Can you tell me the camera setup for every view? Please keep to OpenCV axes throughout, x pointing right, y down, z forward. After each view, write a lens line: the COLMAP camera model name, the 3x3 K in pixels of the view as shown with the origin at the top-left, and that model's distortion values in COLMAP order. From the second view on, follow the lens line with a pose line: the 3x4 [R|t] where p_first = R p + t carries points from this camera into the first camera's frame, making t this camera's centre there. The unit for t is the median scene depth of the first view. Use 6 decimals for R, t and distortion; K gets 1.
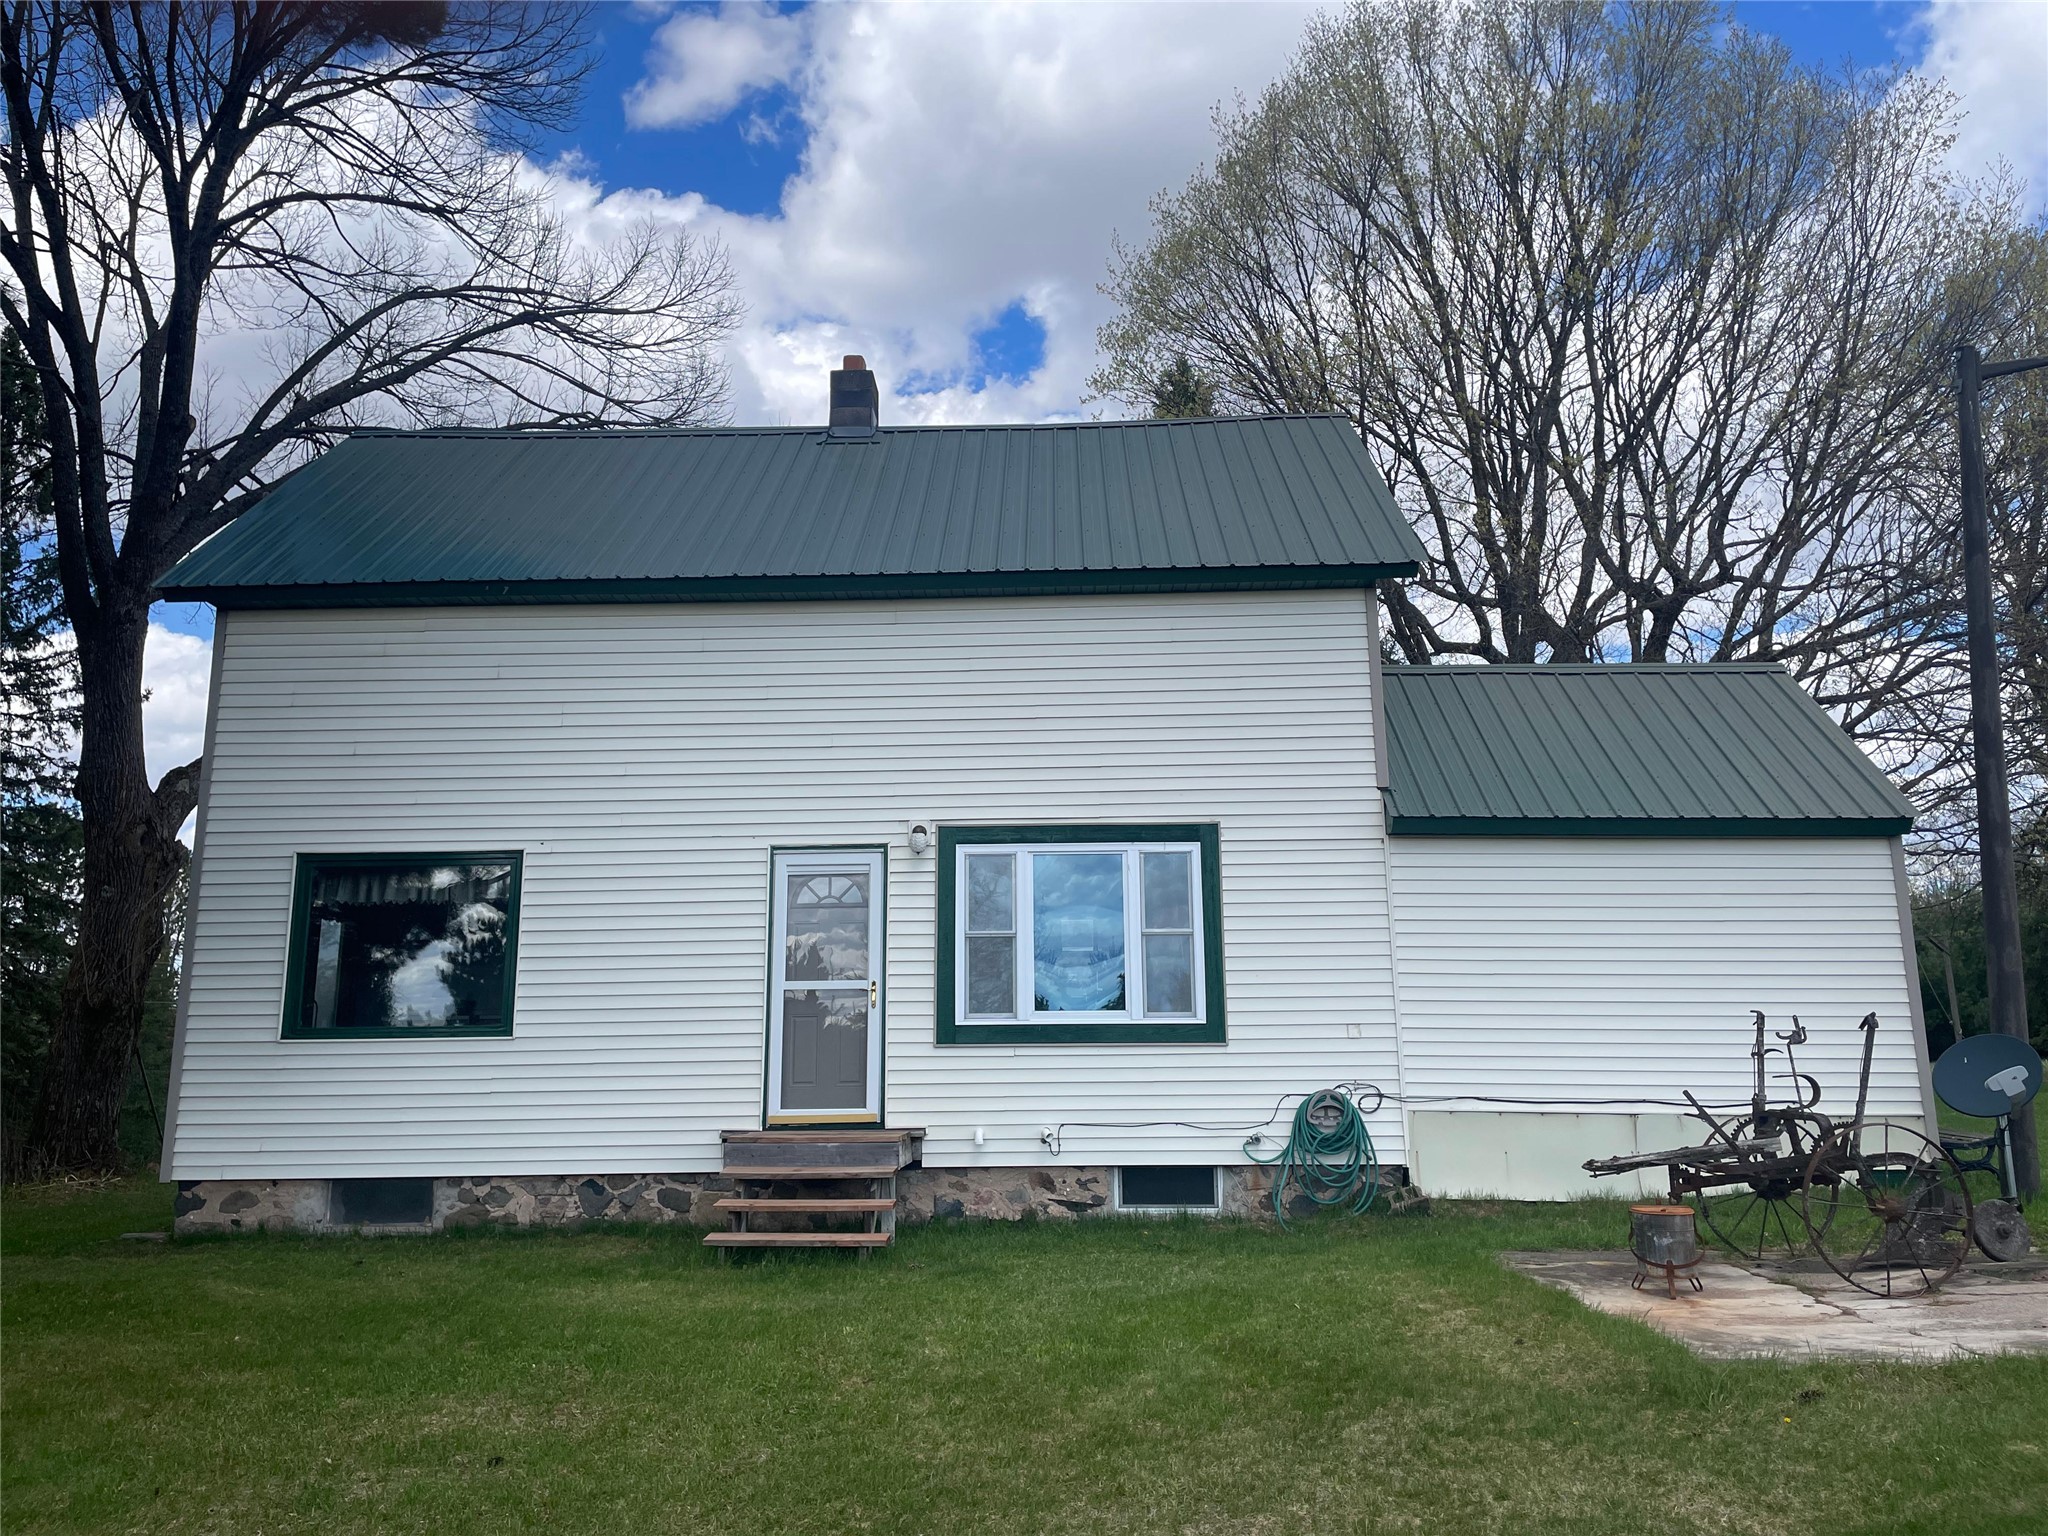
lens RADIAL K [[1557.1, 0, 1028.1], [0, 1557.1, 757.7], [0, 0, 1]] dist [0.111618, -0.145620]
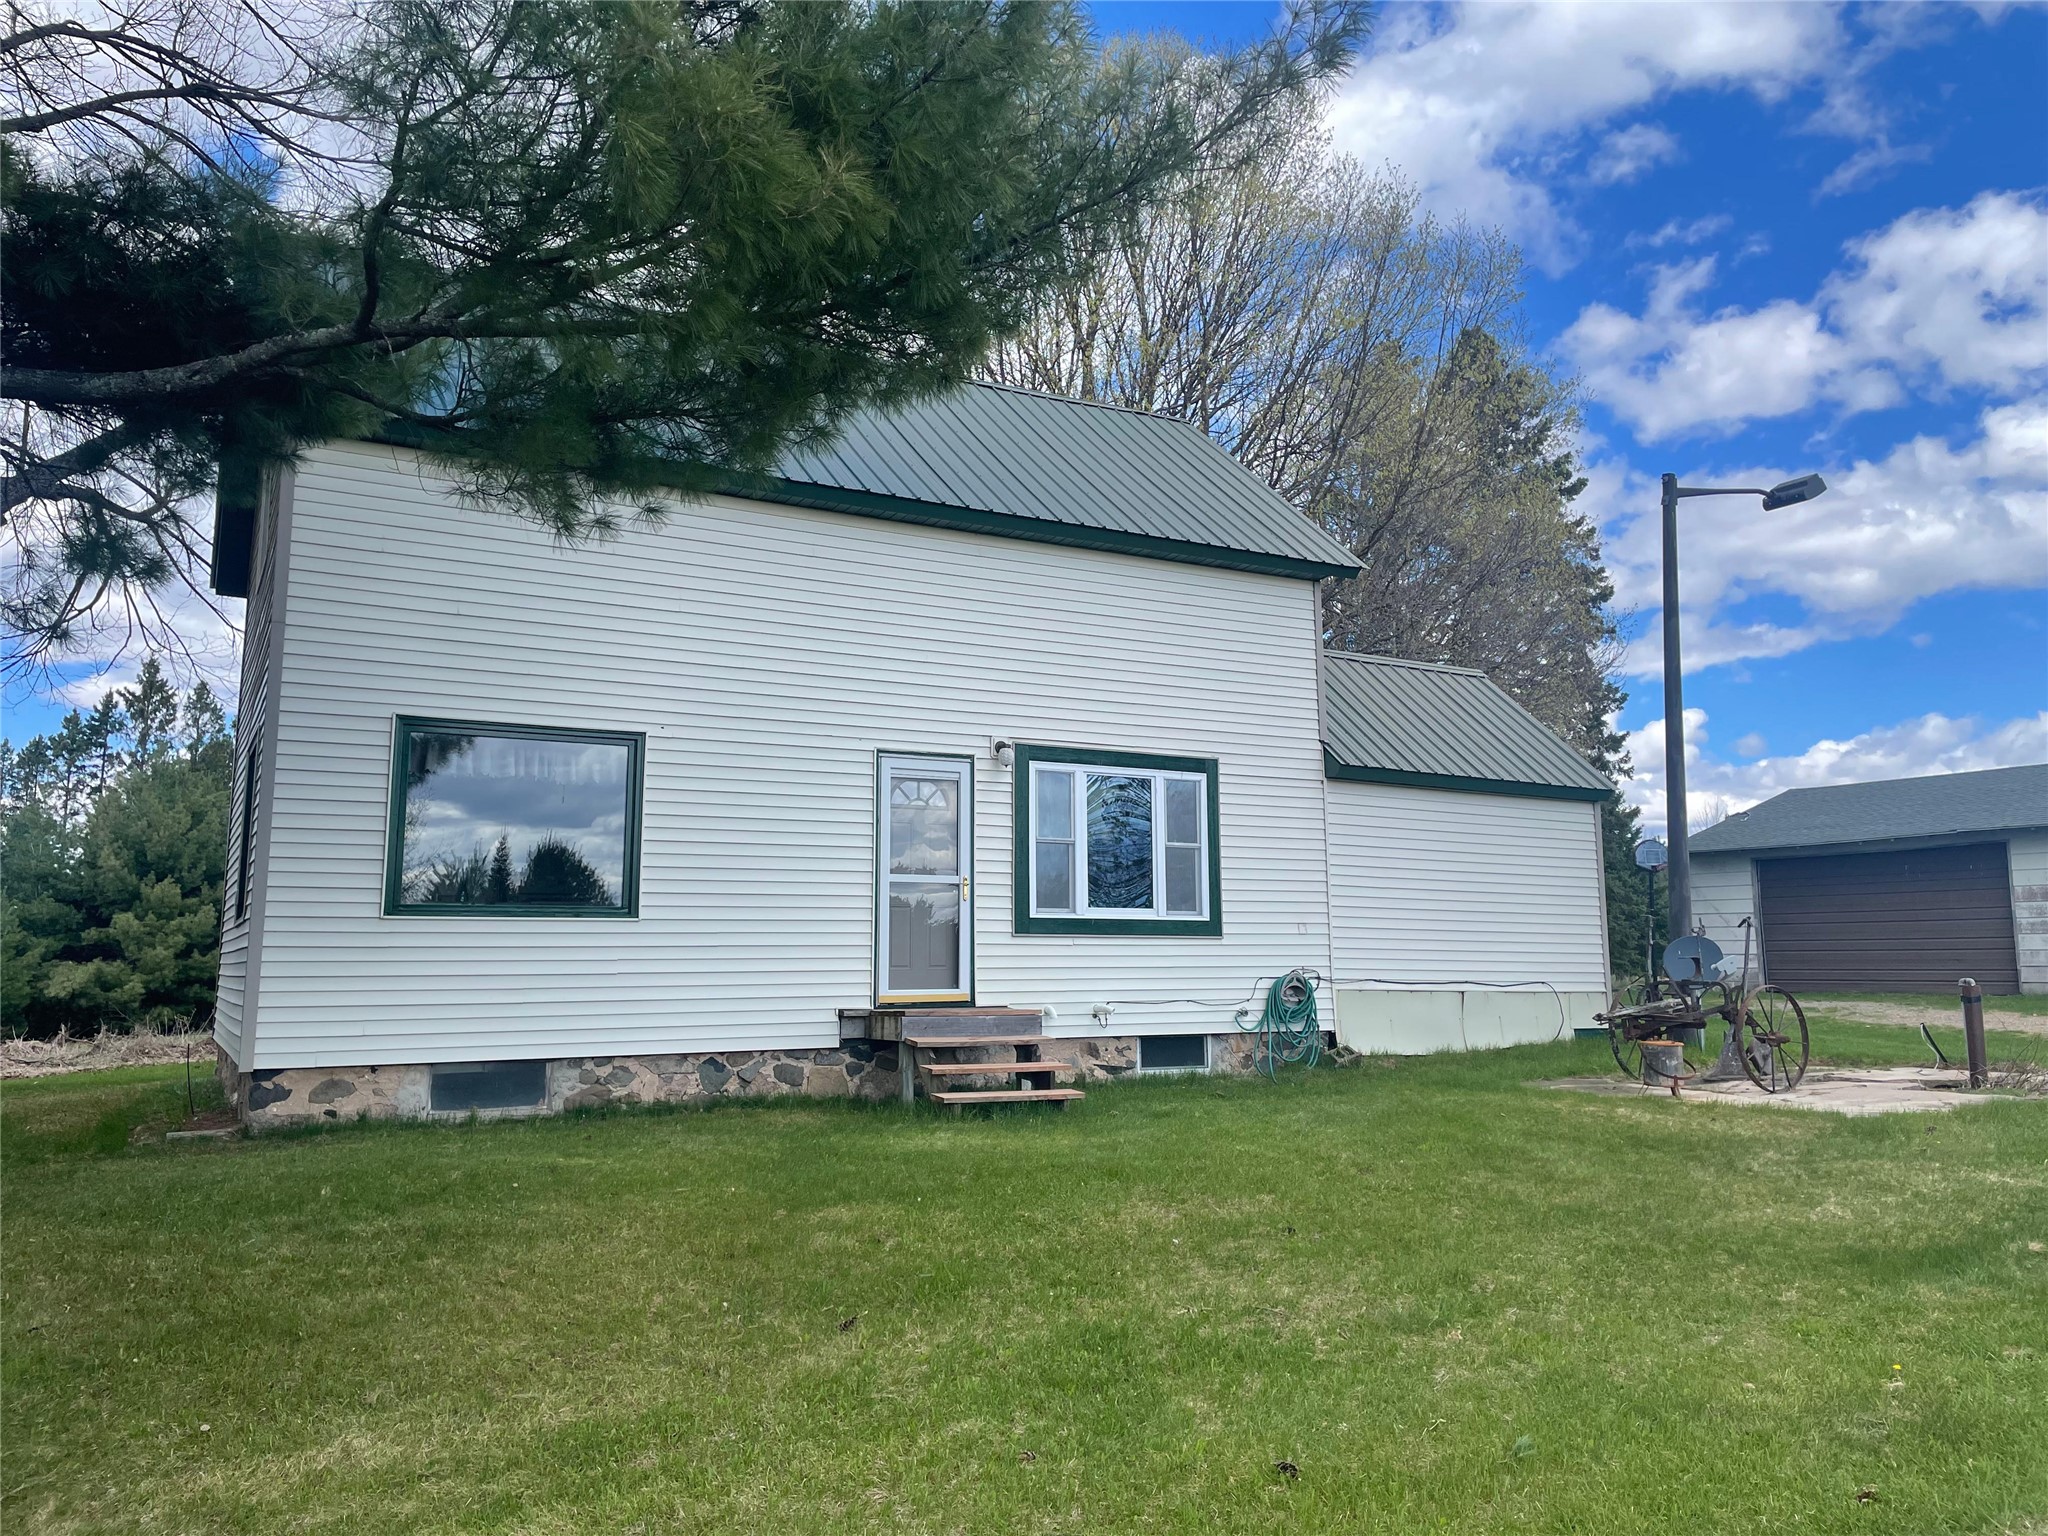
lens RADIAL K [[1557.1, 0, 1028.1], [0, 1557.1, 757.7], [0, 0, 1]] dist [0.111618, -0.145620]
pose [[0.853470, 0.074905, 0.515732, -0.644911], [-0.097949, 0.995036, 0.017573, 0.034609], [-0.511855, -0.065513, 0.856570, 0.030168]]
